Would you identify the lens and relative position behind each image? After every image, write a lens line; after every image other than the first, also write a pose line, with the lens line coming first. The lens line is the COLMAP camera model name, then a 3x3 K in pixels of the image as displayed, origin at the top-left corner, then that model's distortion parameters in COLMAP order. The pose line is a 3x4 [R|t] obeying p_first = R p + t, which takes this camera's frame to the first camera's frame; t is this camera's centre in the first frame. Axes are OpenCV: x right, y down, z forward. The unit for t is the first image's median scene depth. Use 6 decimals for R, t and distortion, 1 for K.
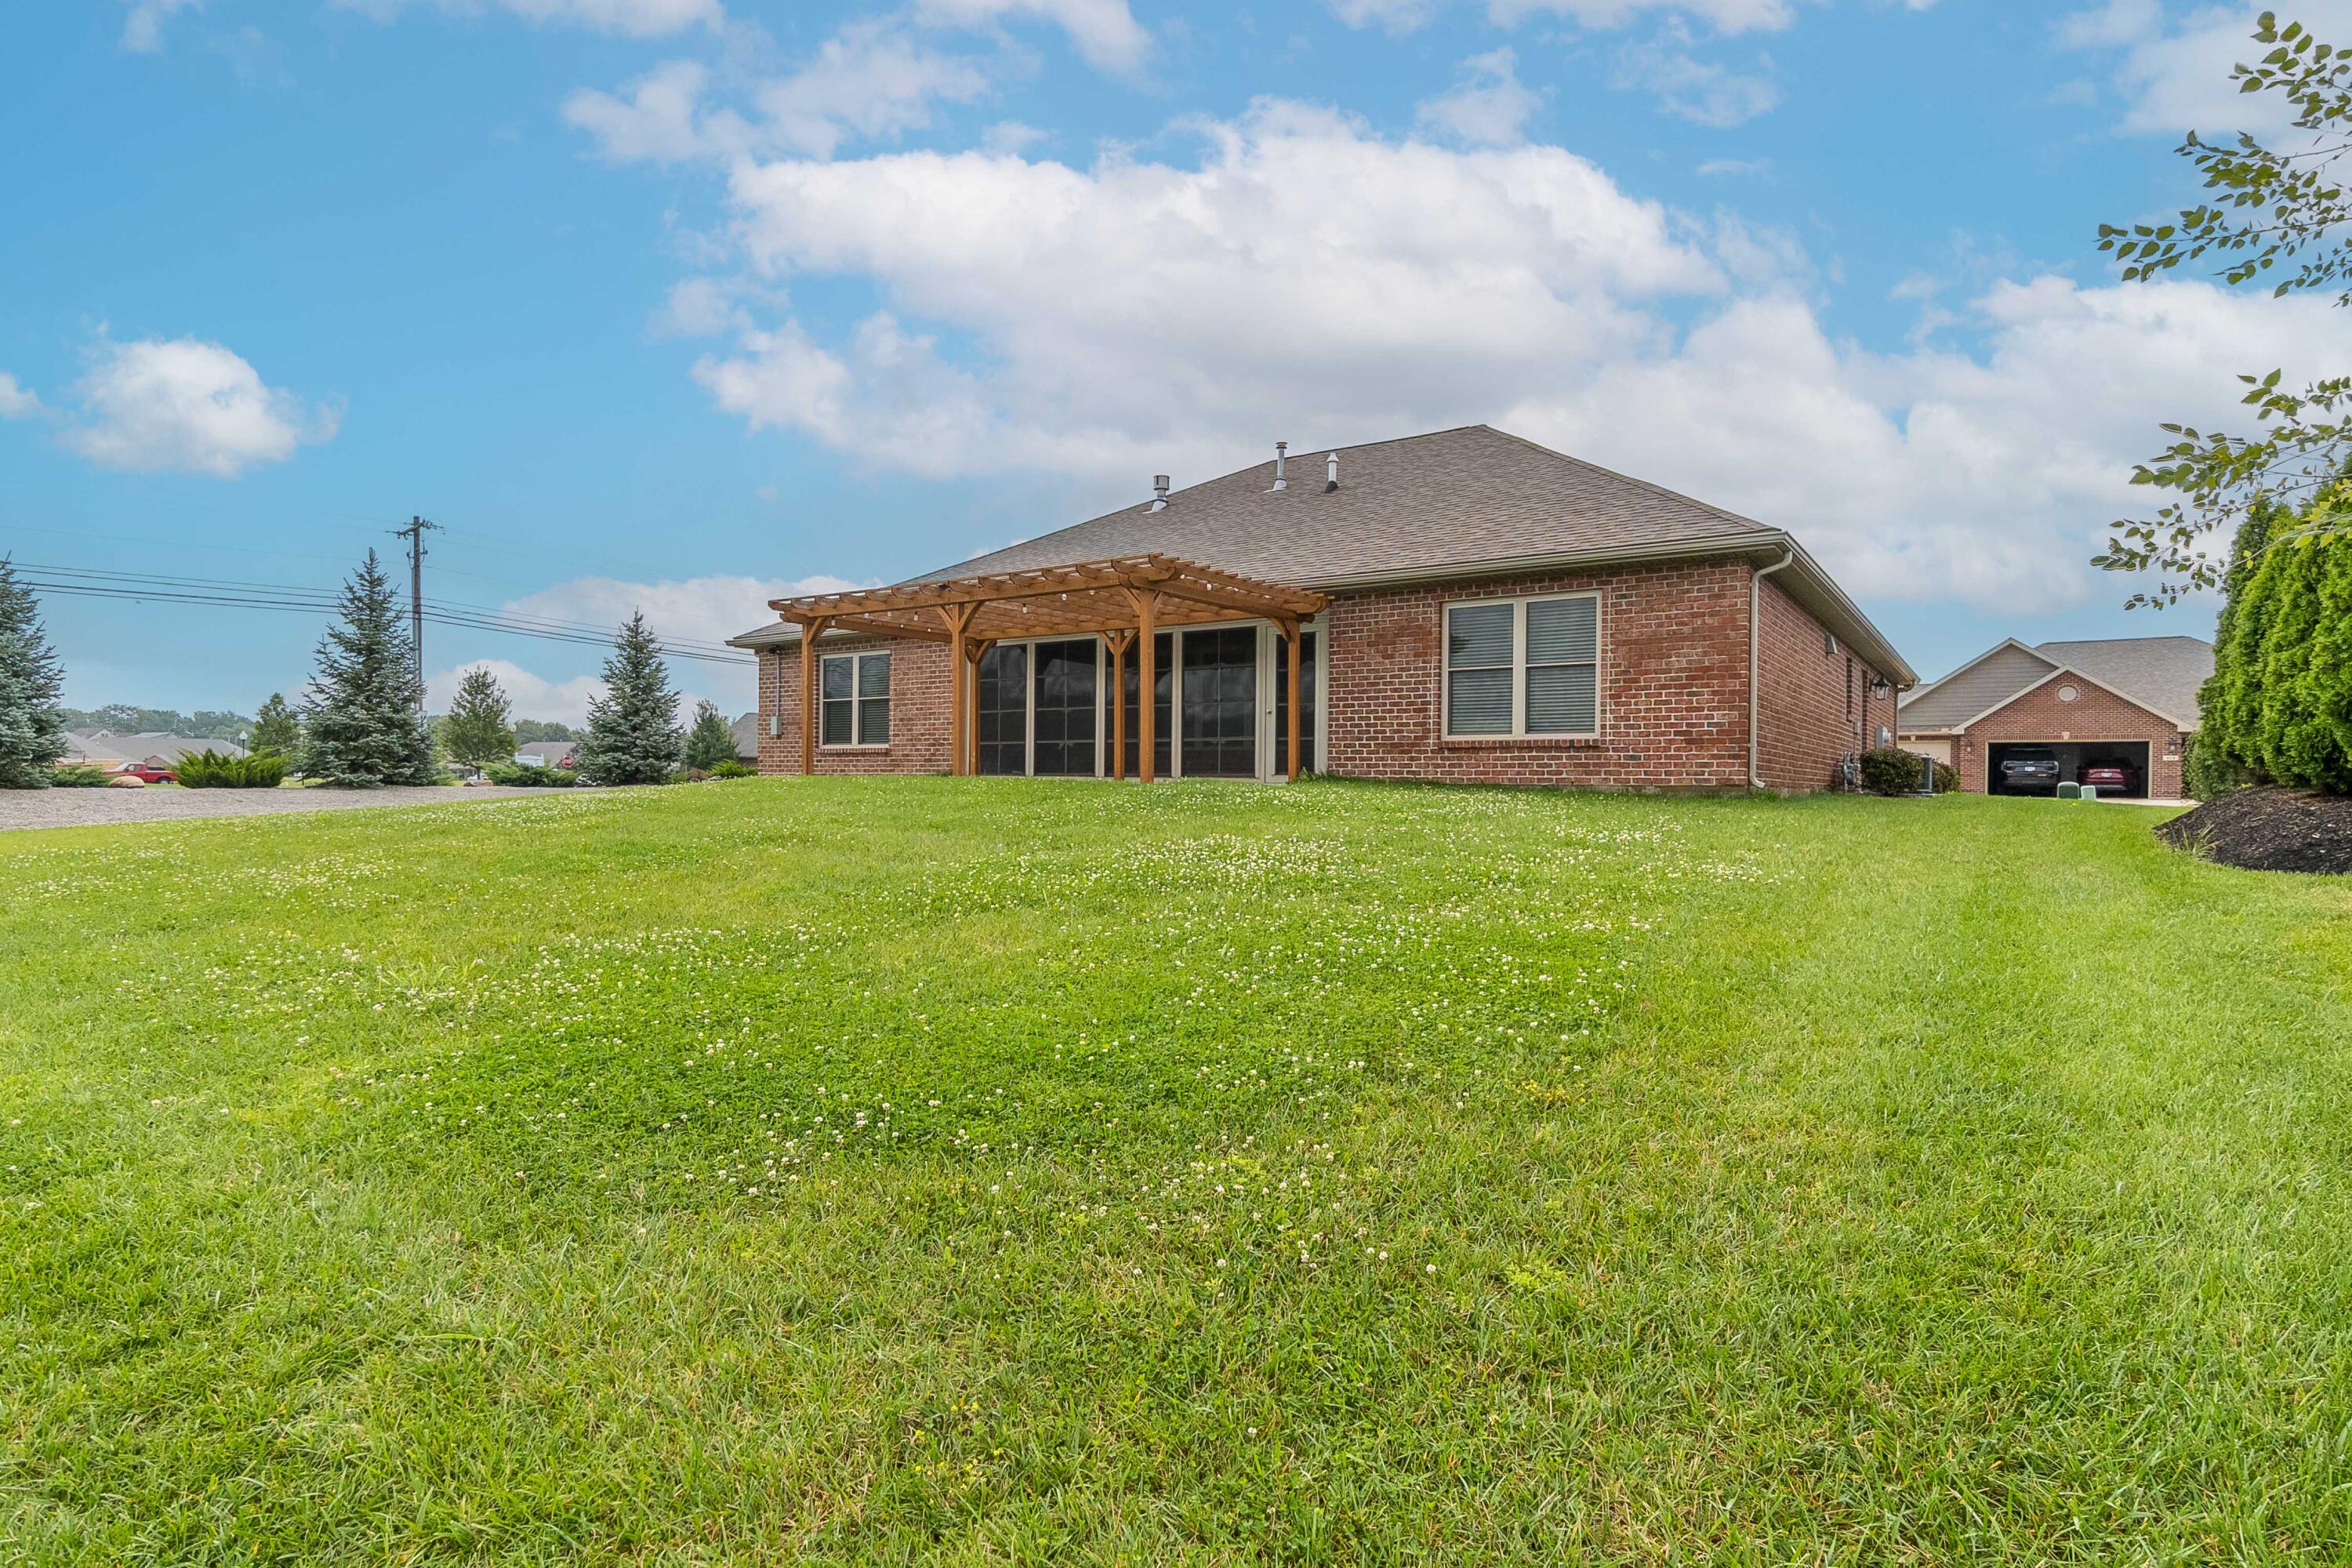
lens RADIAL K [[1210.9, 0, 1176.4], [0, 1210.9, 793.4], [0, 0, 1]] dist [-0.001000, -0.000119]
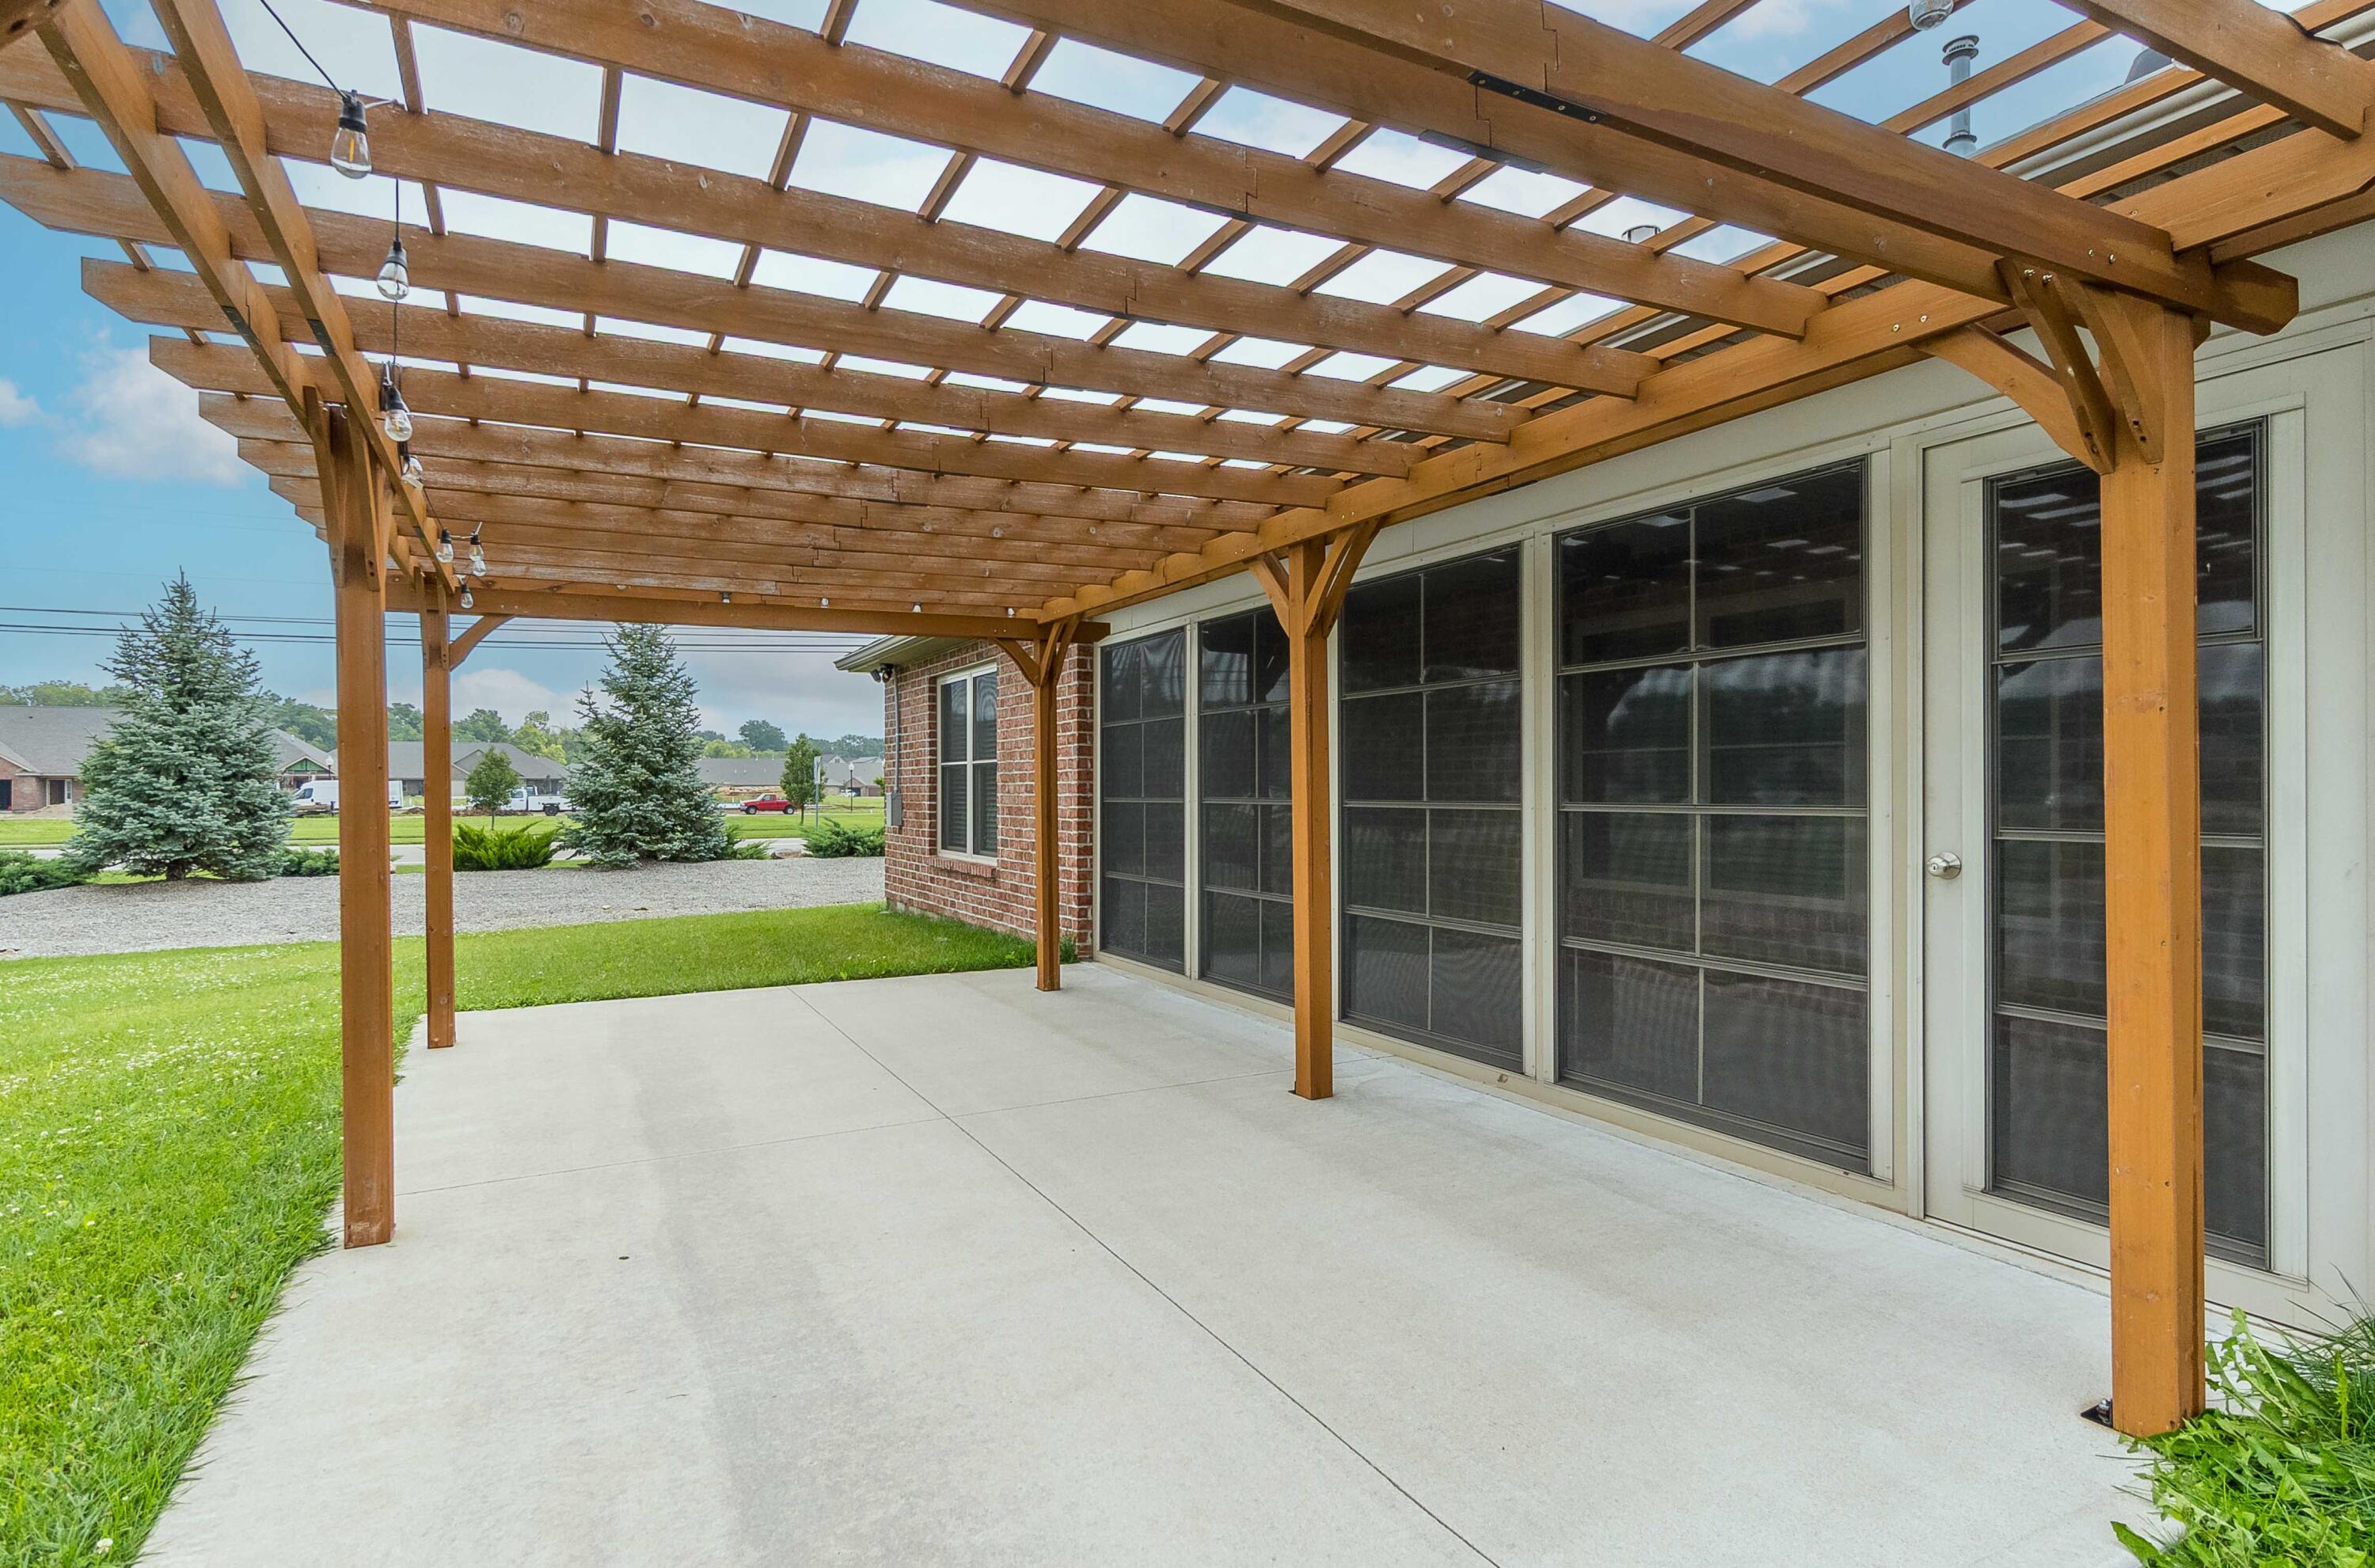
lens RADIAL K [[1220.3, 0, 1187.5], [0, 1220.3, 784.0], [0, 0, 1]] dist [-0.001193, -0.000559]
pose [[0.893932, -0.014958, -0.447952, 0.038256], [0.008875, 0.999838, -0.015676, -0.056247], [0.448114, 0.010038, 0.893920, 0.554389]]
